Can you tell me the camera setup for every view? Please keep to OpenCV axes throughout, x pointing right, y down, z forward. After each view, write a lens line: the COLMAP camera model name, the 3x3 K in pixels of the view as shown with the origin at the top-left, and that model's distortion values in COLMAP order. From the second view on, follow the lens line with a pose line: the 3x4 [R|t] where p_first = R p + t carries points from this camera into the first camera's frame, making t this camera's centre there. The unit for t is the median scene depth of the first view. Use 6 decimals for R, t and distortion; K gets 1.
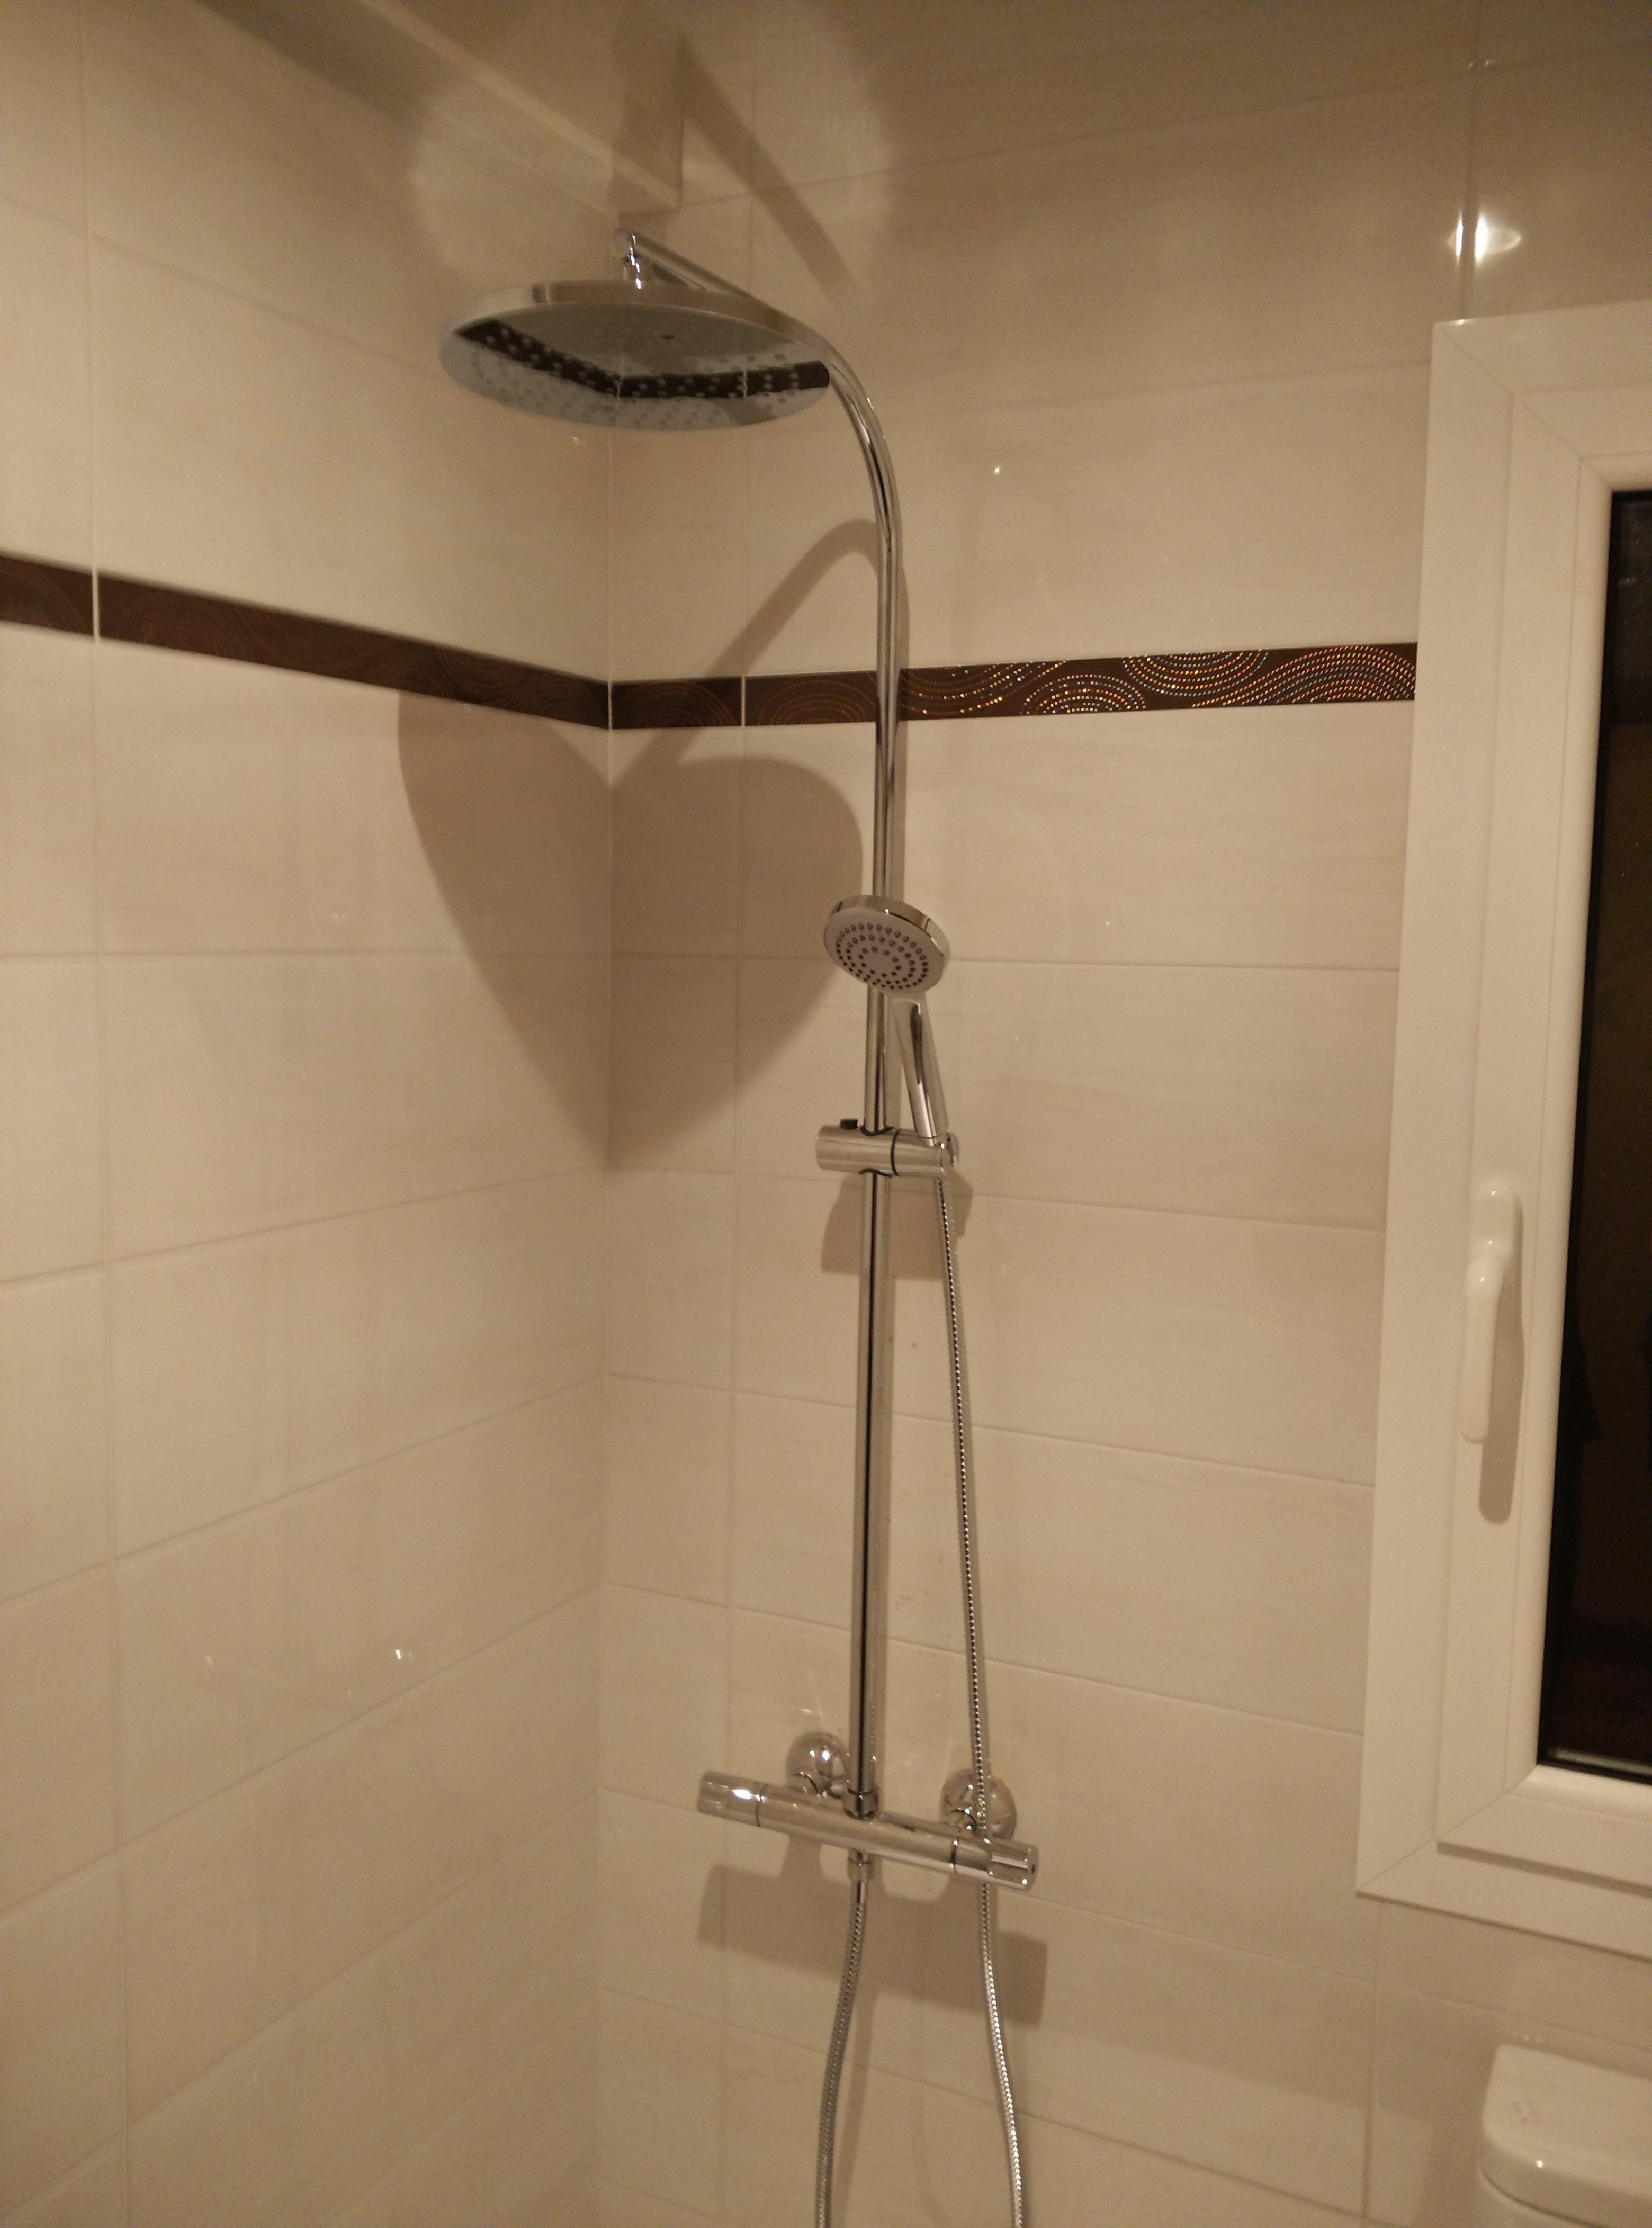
lens RADIAL K [[1925.3, 0, 819.8], [0, 1925.3, 1118.7], [0, 0, 1]] dist [0.036729, -0.077750]
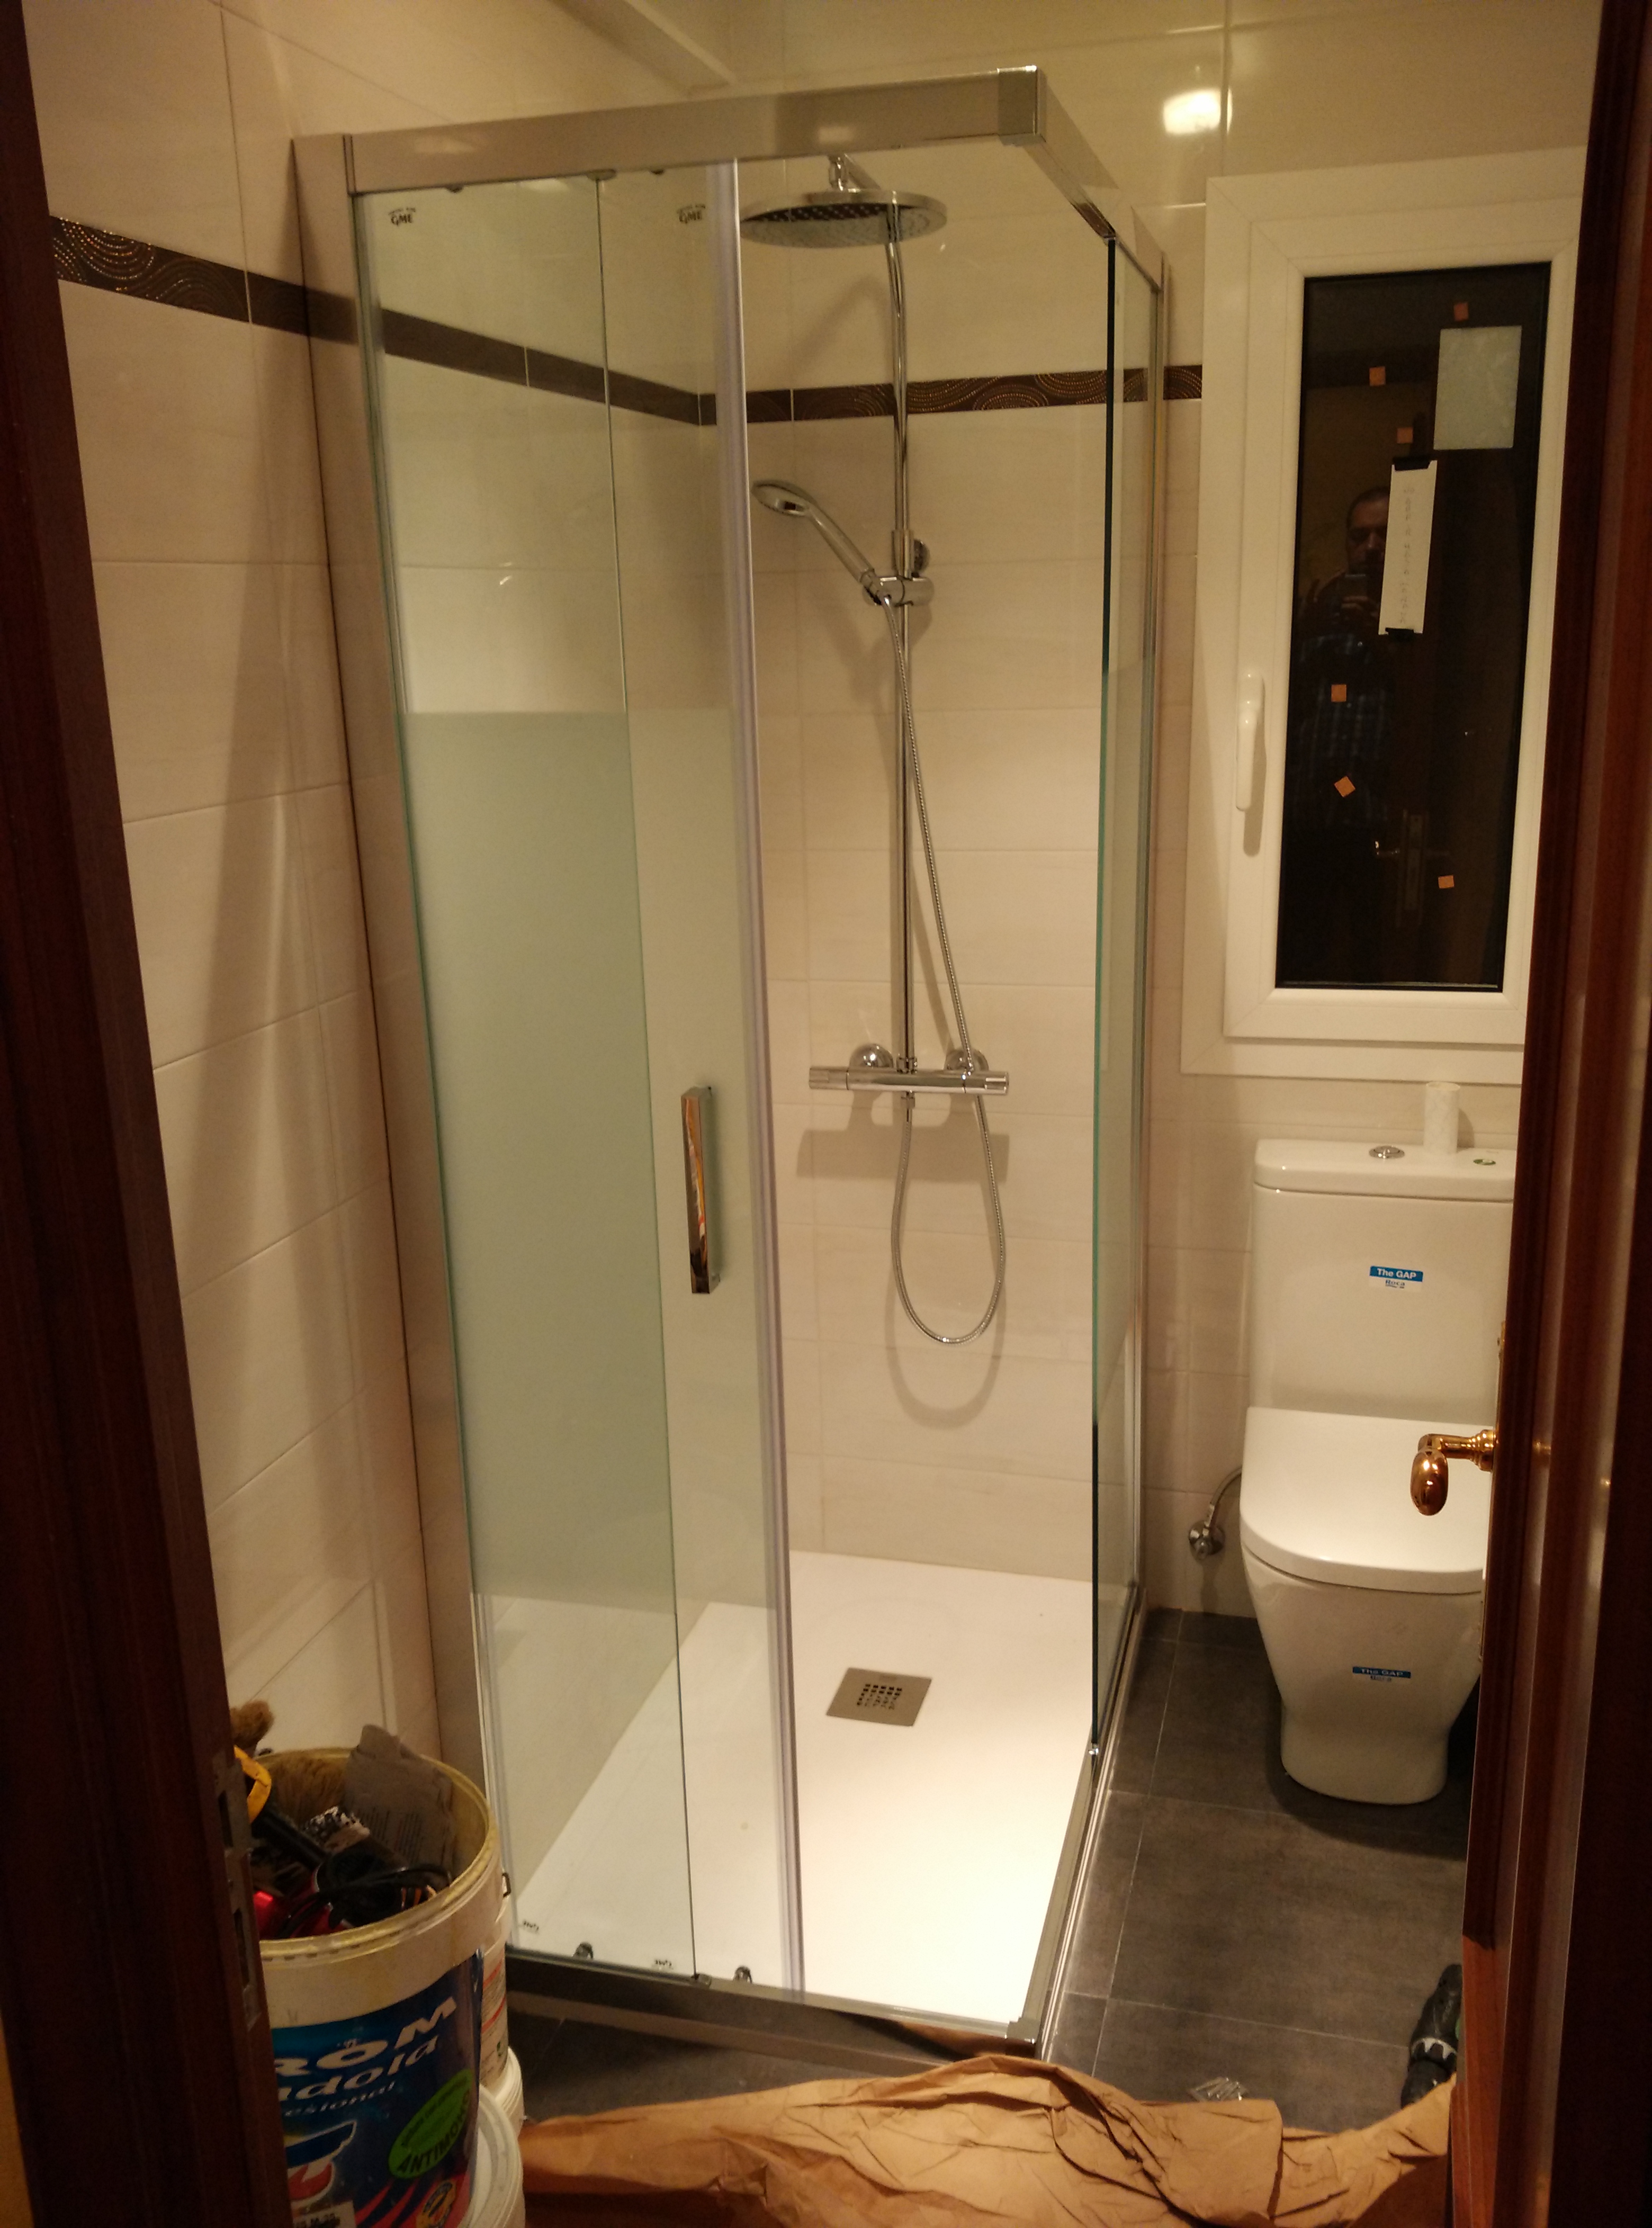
lens RADIAL K [[1961.5, 0, 810.8], [0, 1961.5, 1112.9], [0, 0, 1]] dist [0.020643, -0.032782]
pose [[0.979546, -0.082430, 0.183561, -0.405405], [0.056871, 0.988461, 0.140392, 0.151363], [-0.193016, -0.127081, 0.972931, -0.735804]]
